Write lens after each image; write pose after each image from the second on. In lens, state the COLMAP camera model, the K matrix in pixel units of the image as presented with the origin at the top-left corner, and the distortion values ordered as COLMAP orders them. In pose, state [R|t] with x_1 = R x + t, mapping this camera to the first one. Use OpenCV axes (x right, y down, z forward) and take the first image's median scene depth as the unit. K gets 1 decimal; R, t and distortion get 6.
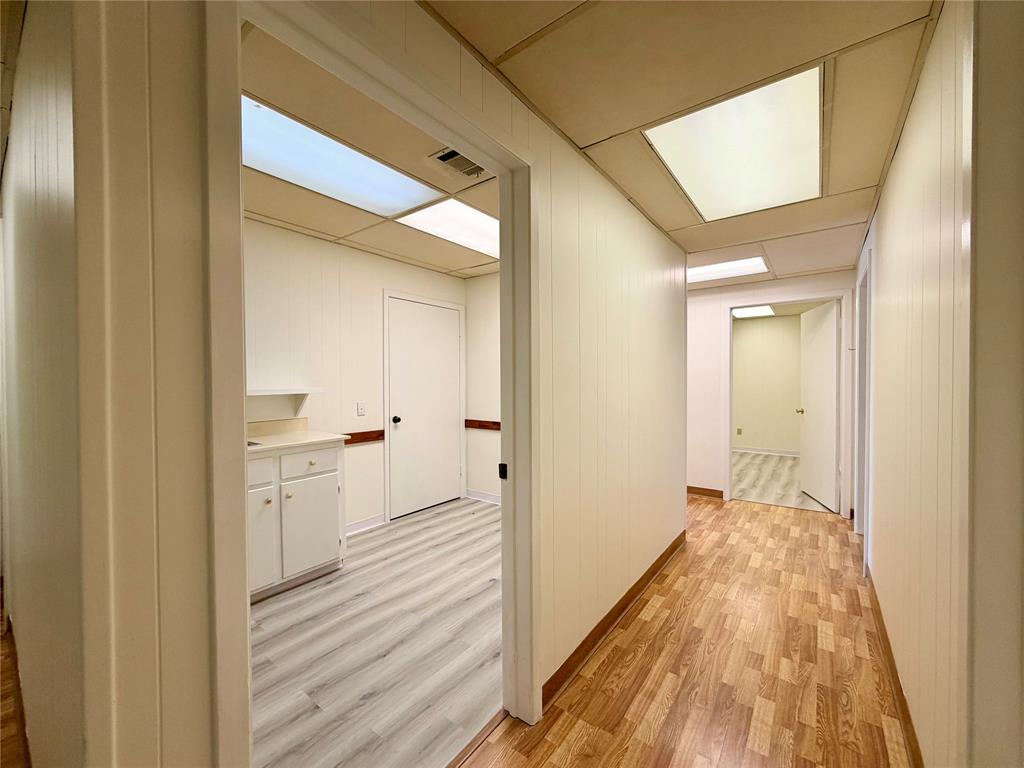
lens RADIAL K [[409.1, 0, 512.0], [0, 409.1, 384.0], [0, 0, 1]] dist [-0.001012, 0.000193]
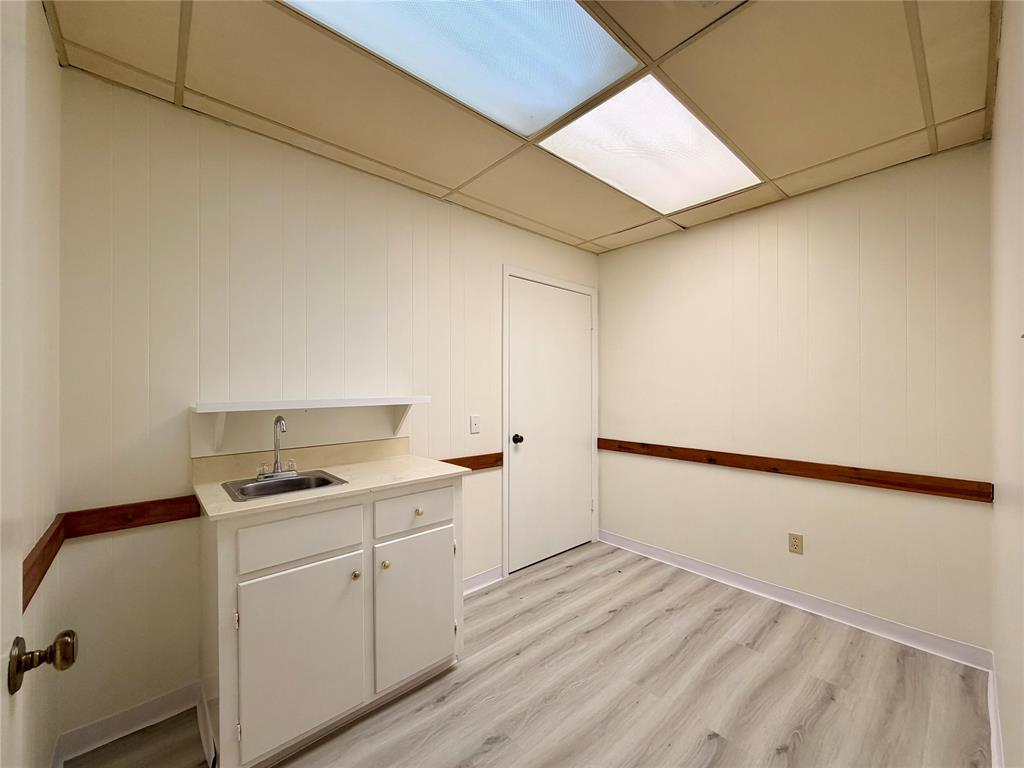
lens RADIAL K [[409.1, 0, 512.0], [0, 409.1, 384.0], [0, 0, 1]] dist [-0.001012, 0.000193]
pose [[0.981187, 0.002185, -0.193049, -0.167092], [-0.005491, 0.999847, -0.016593, -0.000485], [0.192983, 0.017341, 0.981049, 0.296597]]
